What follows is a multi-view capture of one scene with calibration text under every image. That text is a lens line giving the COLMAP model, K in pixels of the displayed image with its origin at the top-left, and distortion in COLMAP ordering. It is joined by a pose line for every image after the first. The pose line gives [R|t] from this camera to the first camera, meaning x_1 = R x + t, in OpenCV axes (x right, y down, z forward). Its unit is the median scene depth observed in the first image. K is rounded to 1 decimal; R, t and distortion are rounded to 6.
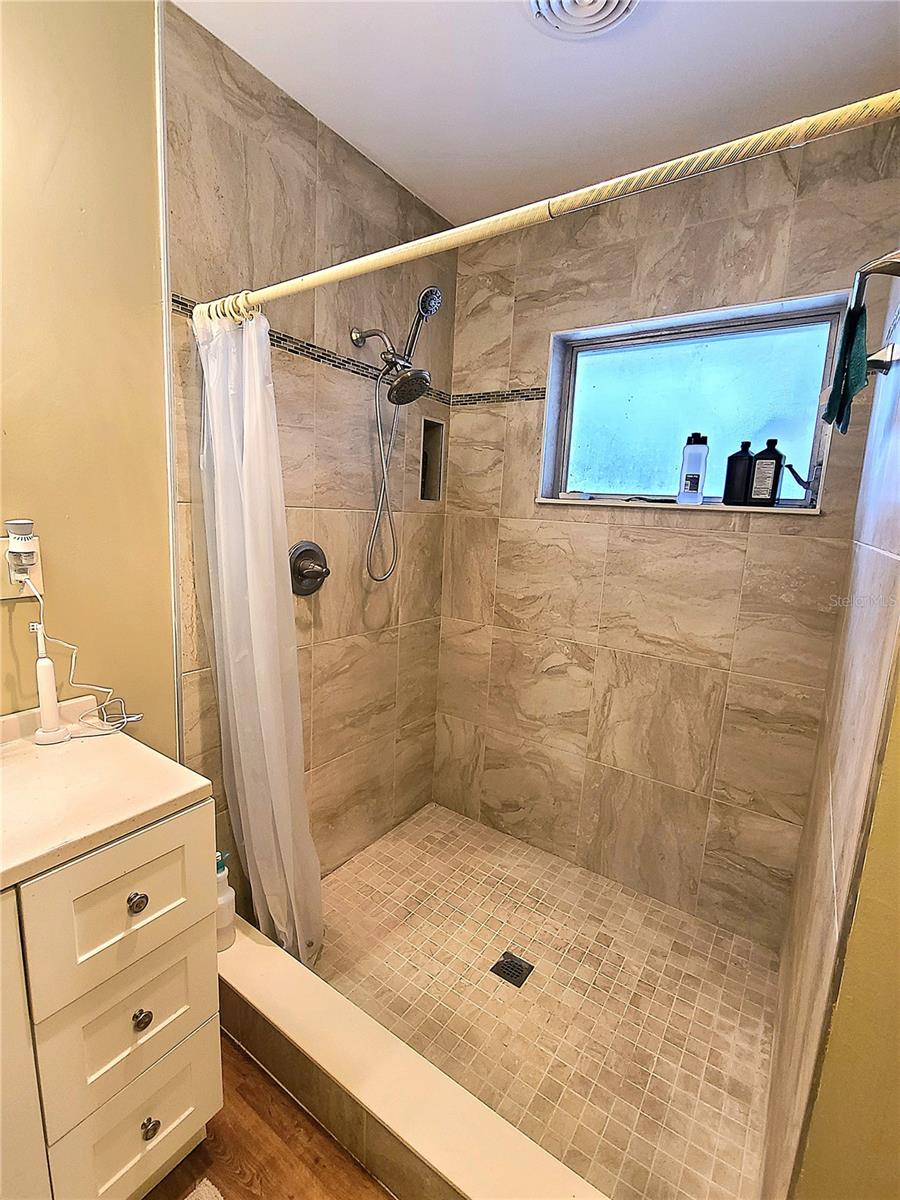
lens RADIAL K [[539.9, 0, 451.1], [0, 539.9, 598.1], [0, 0, 1]] dist [-0.002043, -0.000498]
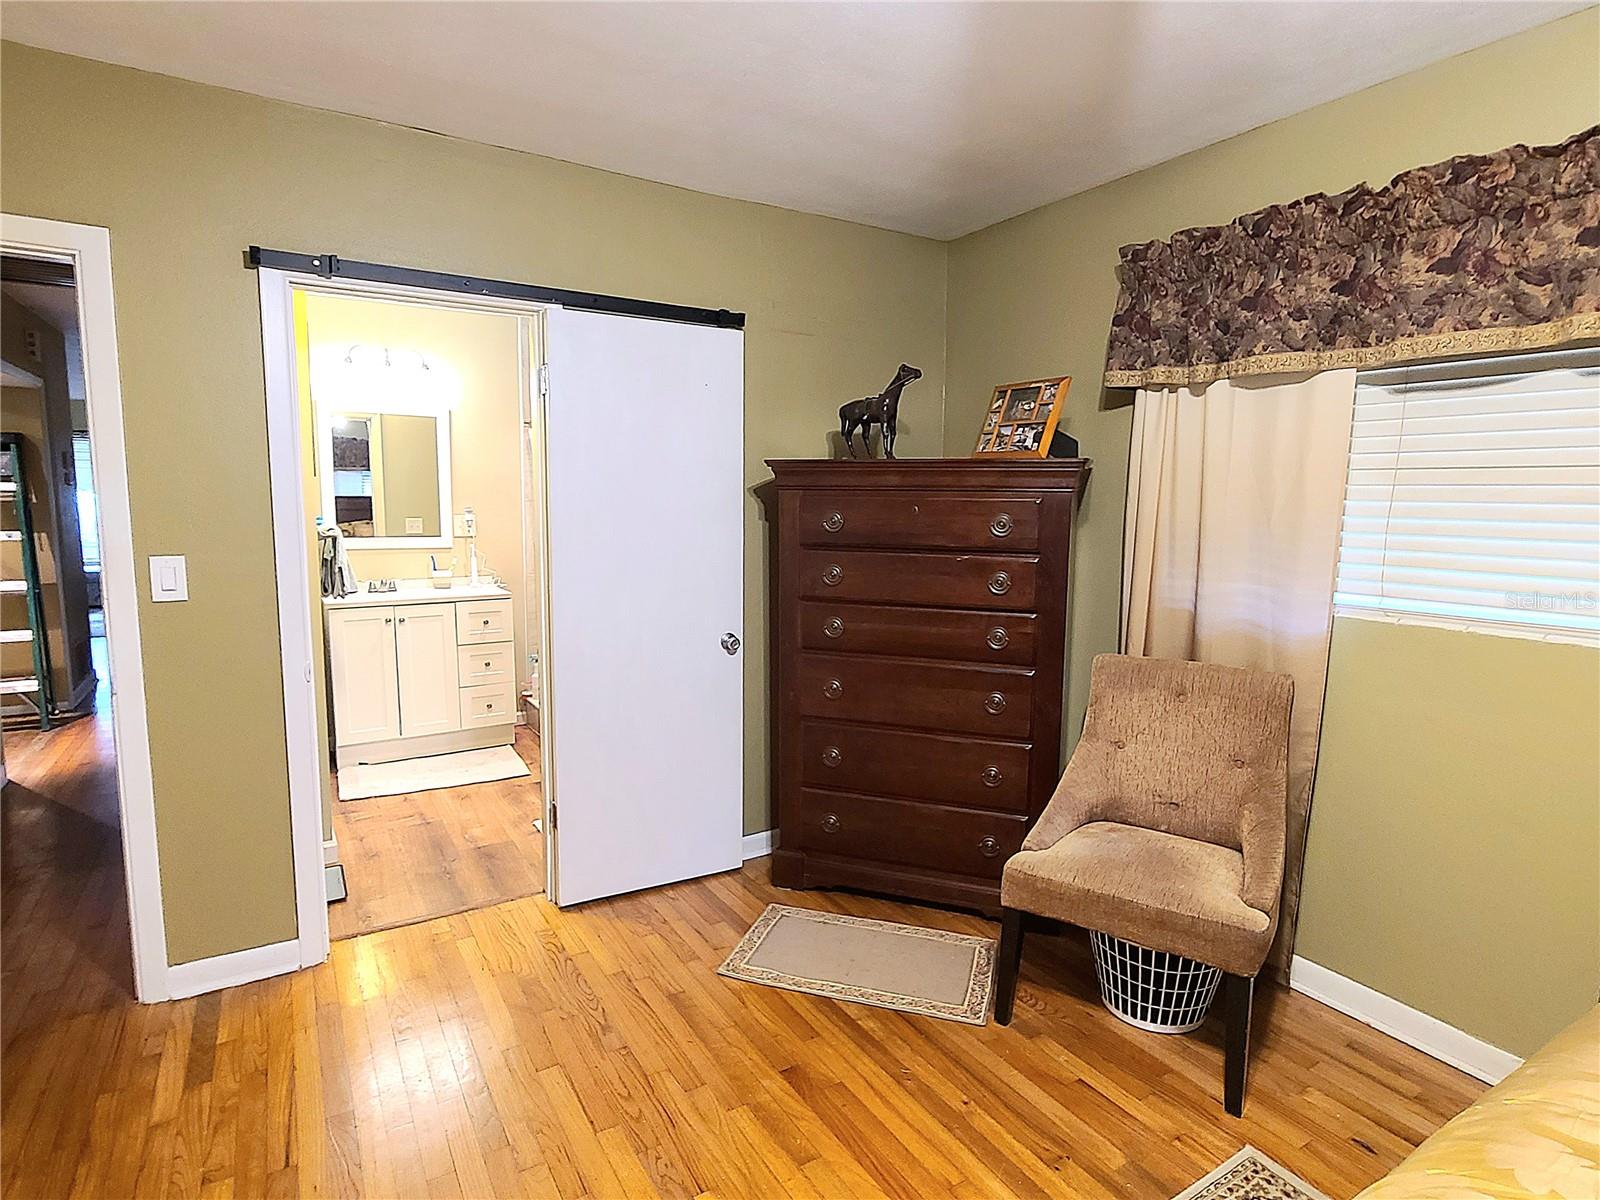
lens RADIAL K [[852.9, 0, 800.0], [0, 852.9, 600.0], [0, 0, 1]] dist [-0.003065, -0.001180]
pose [[0.917378, 0.007731, -0.397943, 1.510353], [-0.031791, 0.998040, -0.053899, 0.302876], [0.396746, 0.062097, 0.915826, -1.401849]]
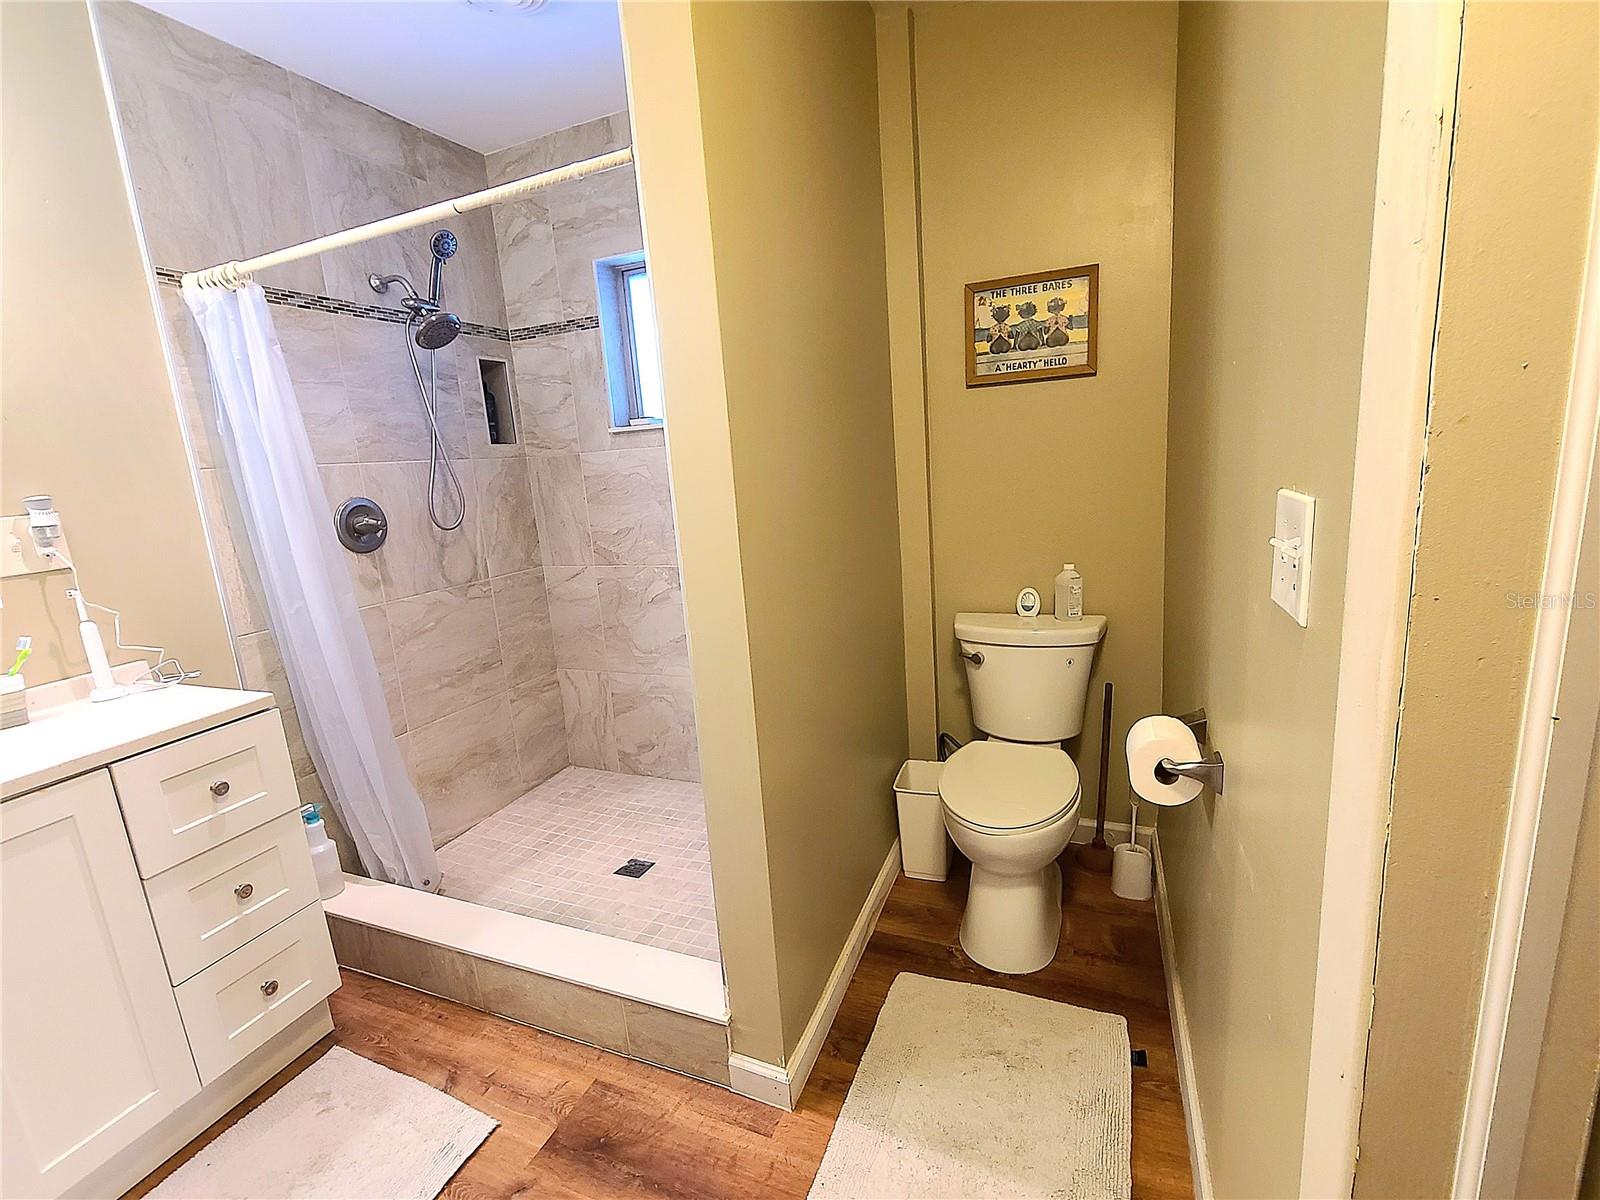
lens RADIAL K [[719.8, 0, 794.6], [0, 719.8, 599.0], [0, 0, 1]] dist [-0.002043, -0.000498]
pose [[0.970719, -0.157382, 0.181484, 0.212013], [0.151636, 0.987402, 0.045199, 0.123562], [-0.186311, -0.016356, 0.982355, -0.389135]]
